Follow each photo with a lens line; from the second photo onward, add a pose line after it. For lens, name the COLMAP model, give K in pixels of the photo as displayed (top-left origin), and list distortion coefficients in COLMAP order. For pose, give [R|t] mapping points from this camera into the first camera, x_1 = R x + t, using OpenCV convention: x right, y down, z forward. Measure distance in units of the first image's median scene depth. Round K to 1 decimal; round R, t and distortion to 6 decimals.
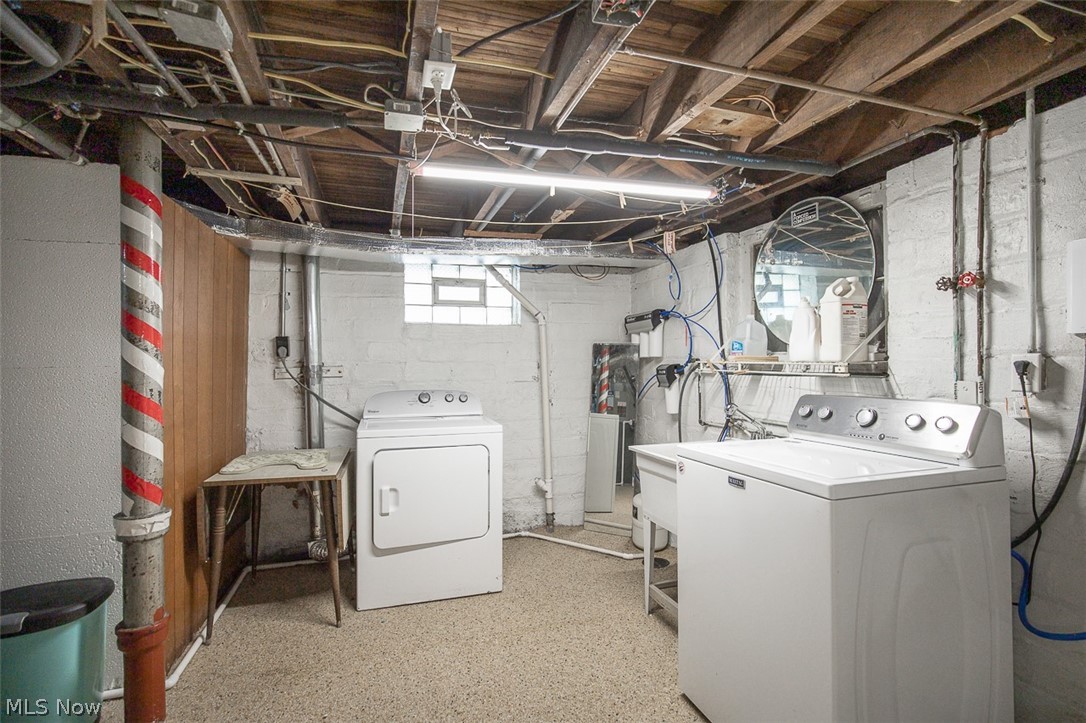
lens RADIAL K [[502.6, 0, 536.0], [0, 502.6, 362.9], [0, 0, 1]] dist [-0.011648, 0.000391]
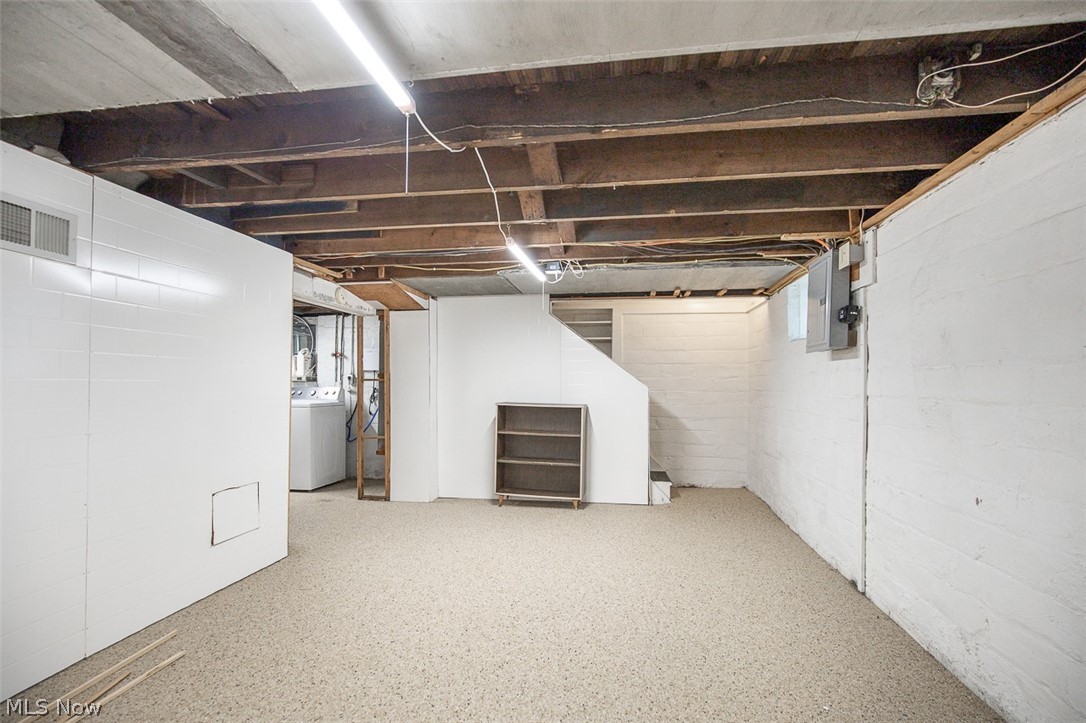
lens RADIAL K [[502.6, 0, 536.0], [0, 502.6, 362.9], [0, 0, 1]] dist [-0.011648, 0.000391]
pose [[0.458472, 0.045809, 0.887528, -1.763178], [-0.006327, 0.998814, -0.048285, 0.066260], [-0.888686, 0.016522, 0.458218, -2.008331]]
